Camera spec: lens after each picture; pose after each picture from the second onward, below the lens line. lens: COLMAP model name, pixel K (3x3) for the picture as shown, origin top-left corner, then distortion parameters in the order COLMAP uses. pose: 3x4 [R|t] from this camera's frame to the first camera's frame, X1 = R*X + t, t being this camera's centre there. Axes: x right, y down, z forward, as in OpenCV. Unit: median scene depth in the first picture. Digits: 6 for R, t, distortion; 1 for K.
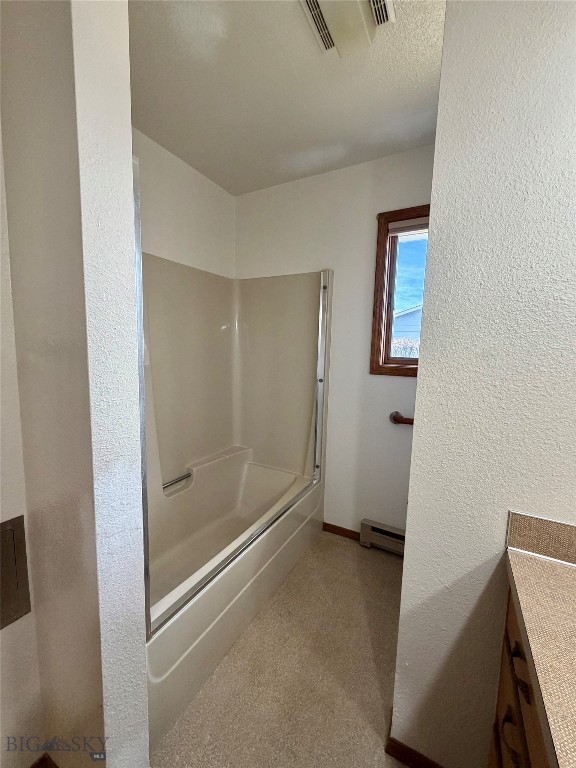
lens RADIAL K [[307.6, 0, 286.3], [0, 307.6, 381.6], [0, 0, 1]] dist [0.000852, -0.000753]
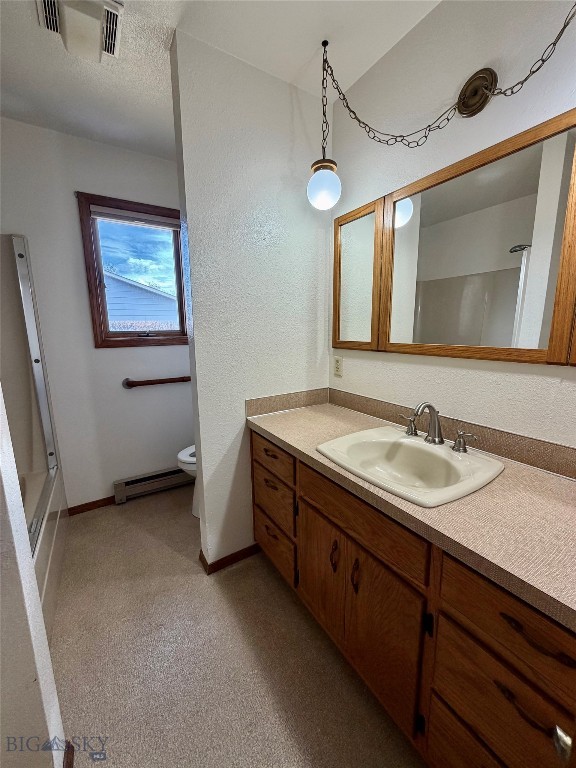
lens RADIAL K [[307.6, 0, 288.3], [0, 307.6, 383.2], [0, 0, 1]] dist [0.000852, -0.000753]
pose [[0.483295, -0.184592, 0.855776, -0.329912], [0.123443, 0.982120, 0.142131, 0.024631], [-0.866711, 0.036949, 0.497440, -0.096745]]
